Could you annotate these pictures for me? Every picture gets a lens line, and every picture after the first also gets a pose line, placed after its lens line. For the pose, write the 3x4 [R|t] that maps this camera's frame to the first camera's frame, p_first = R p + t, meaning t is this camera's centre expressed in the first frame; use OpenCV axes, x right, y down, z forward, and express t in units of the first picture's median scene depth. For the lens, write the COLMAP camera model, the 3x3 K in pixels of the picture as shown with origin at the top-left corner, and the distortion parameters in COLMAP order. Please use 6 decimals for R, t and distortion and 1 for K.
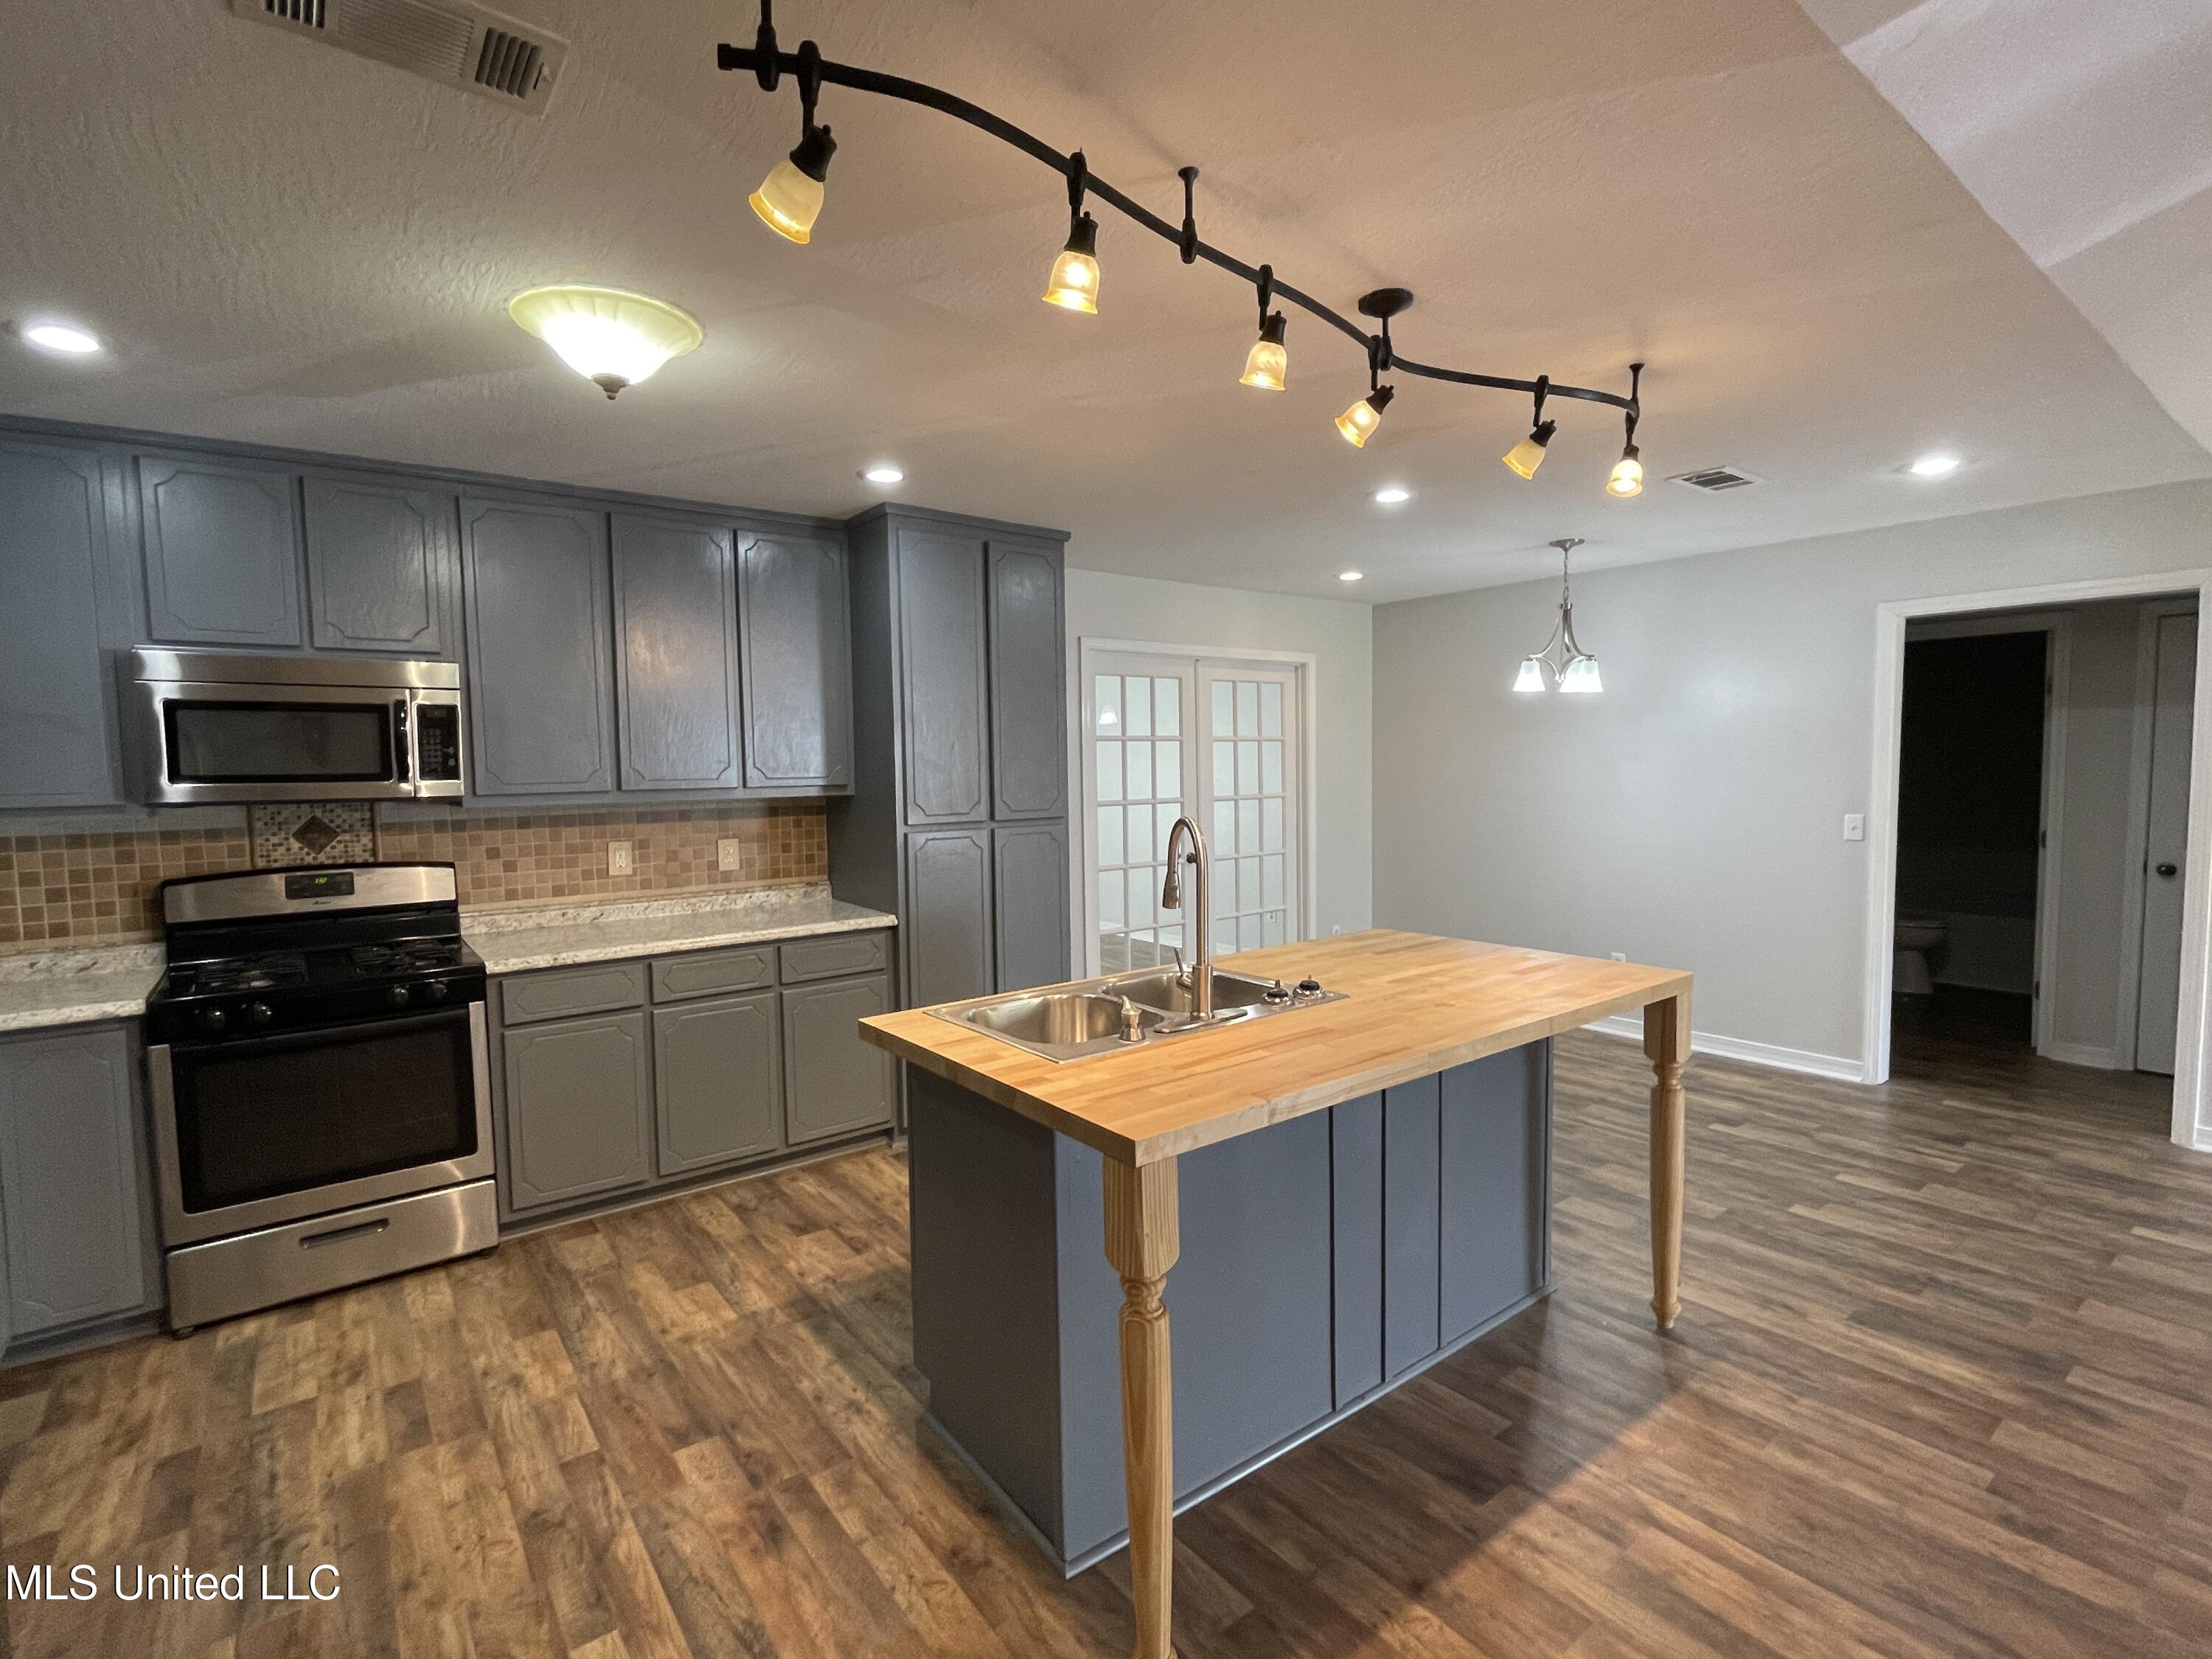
lens RADIAL K [[1047.0, 0, 1104.8], [0, 1047.0, 827.9], [0, 0, 1]] dist [-0.013602, 0.008234]
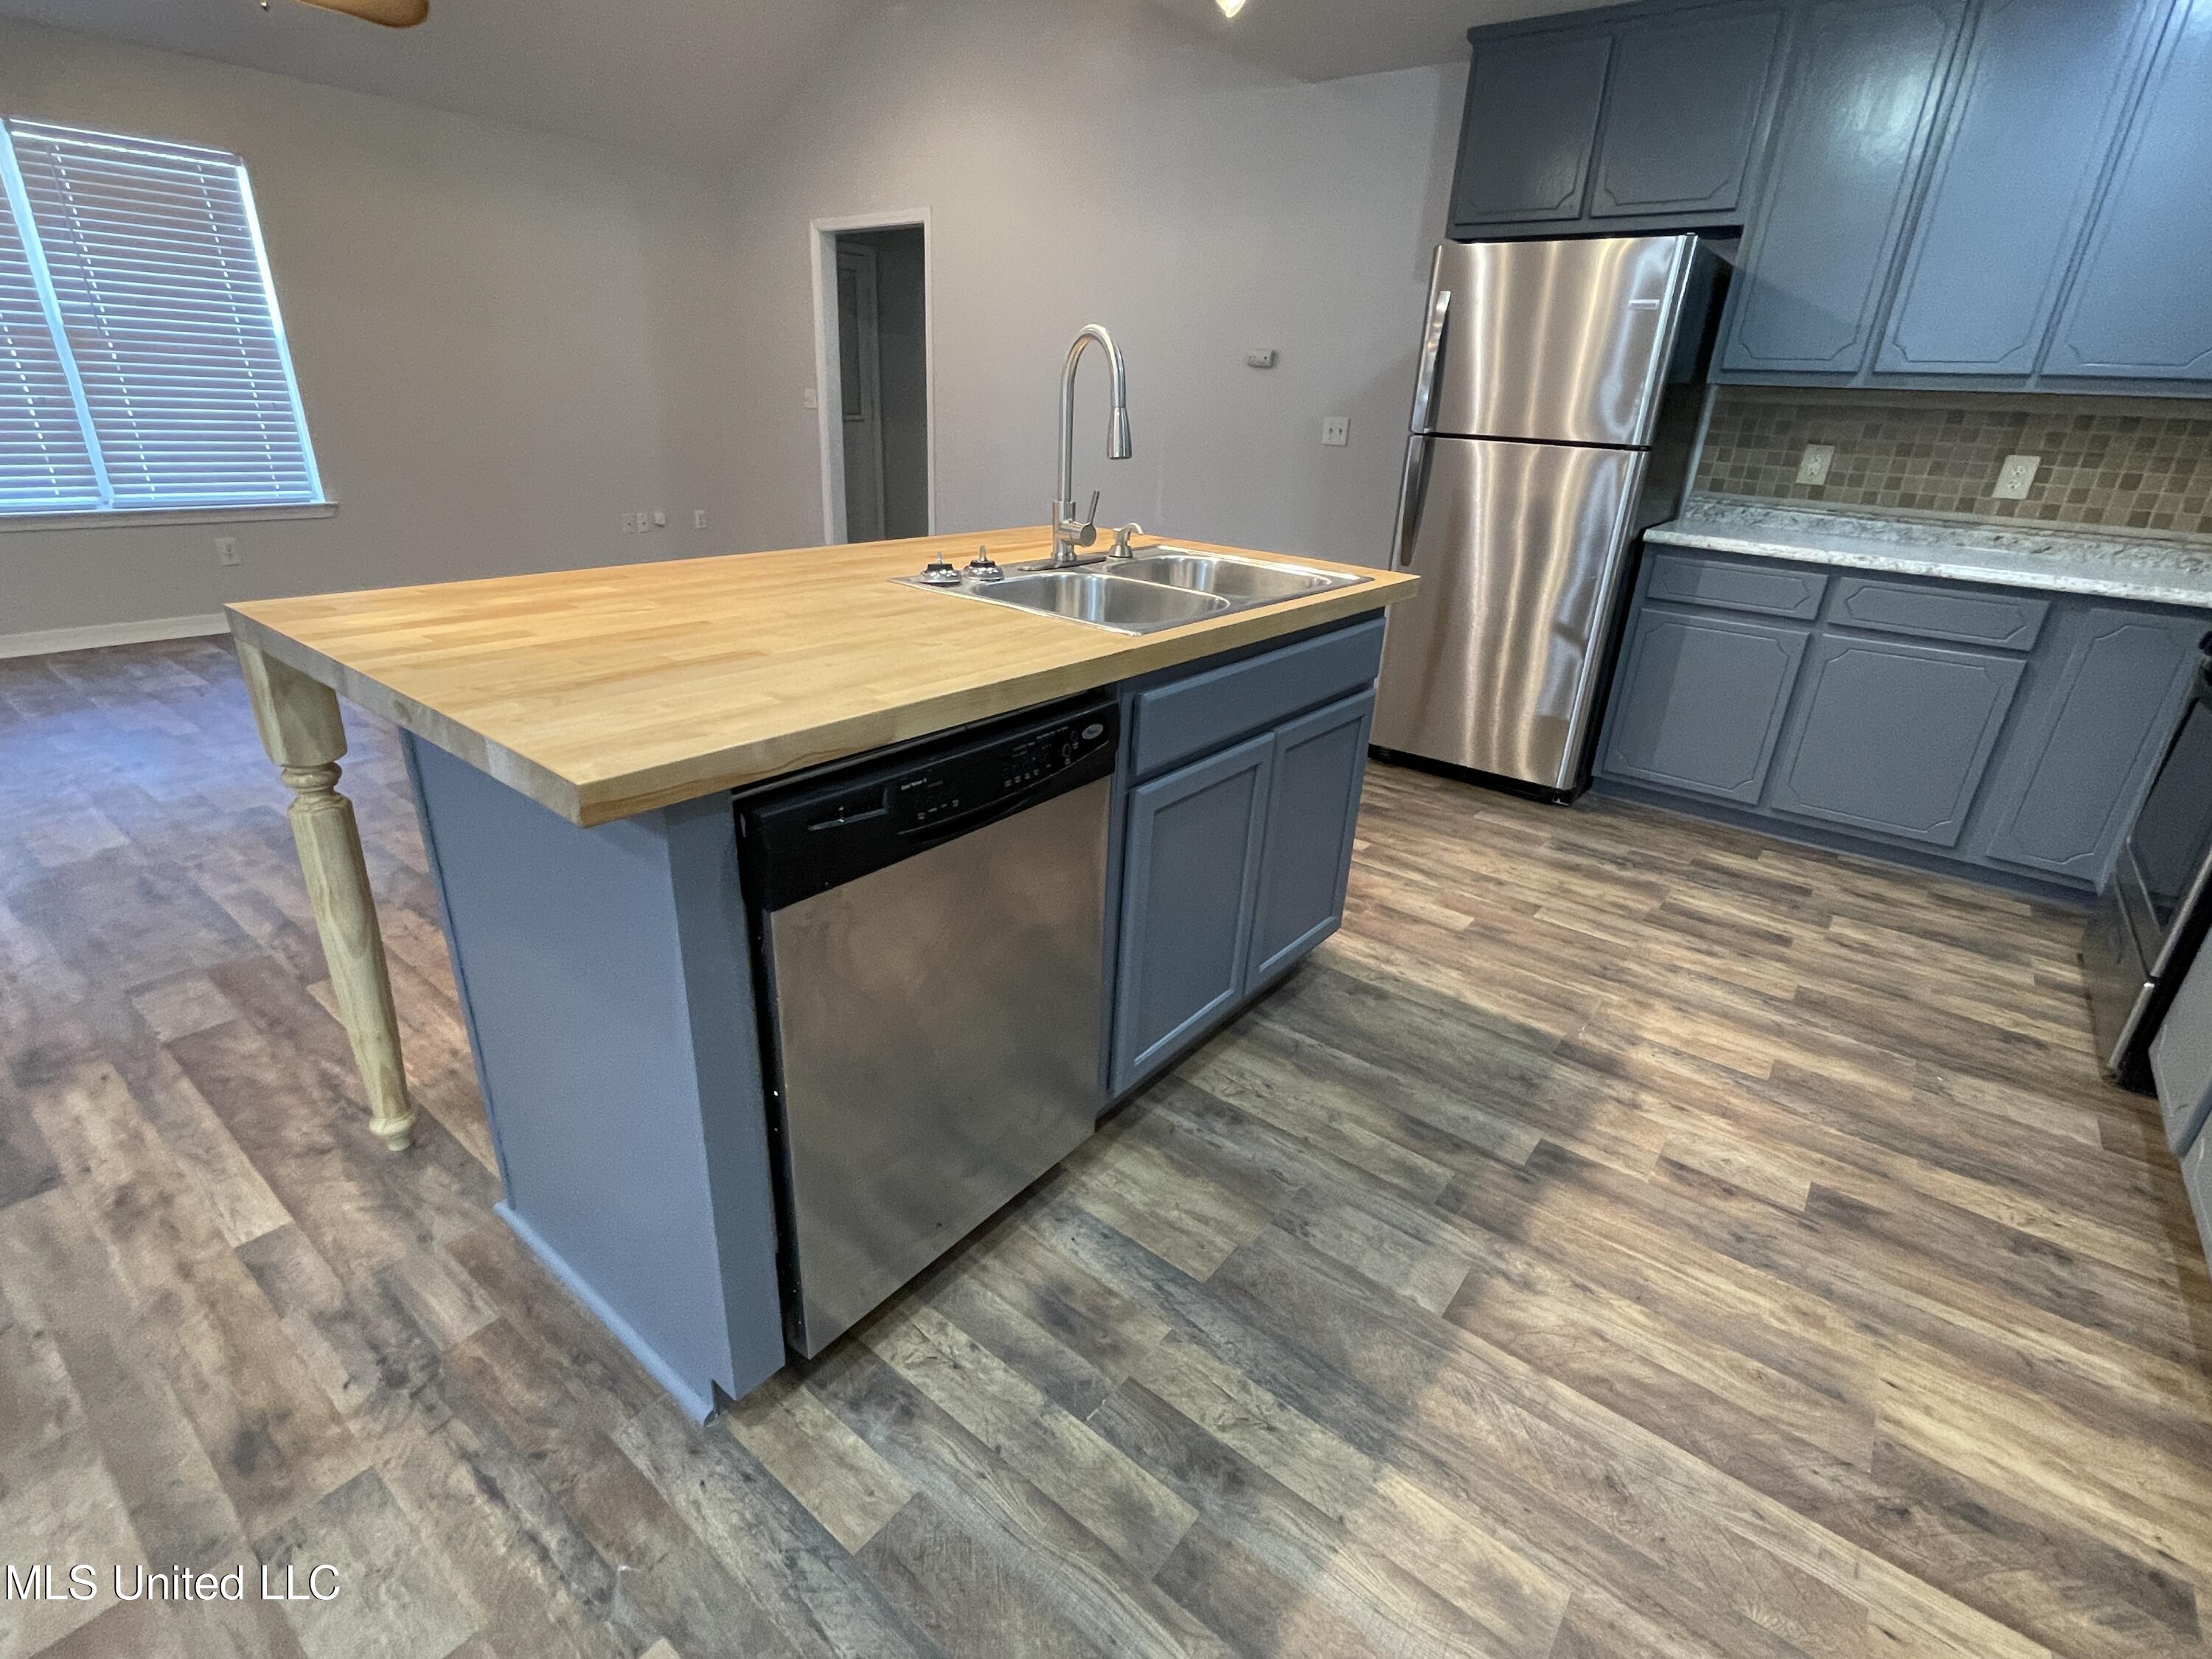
lens RADIAL K [[1047.0, 0, 1103.5], [0, 1047.0, 831.7], [0, 0, 1]] dist [-0.013602, 0.008234]
pose [[-0.969582, 0.069301, -0.234751, 0.201674], [-0.044287, 0.893580, 0.446714, -0.015534], [0.240727, 0.443522, -0.863330, 1.317781]]
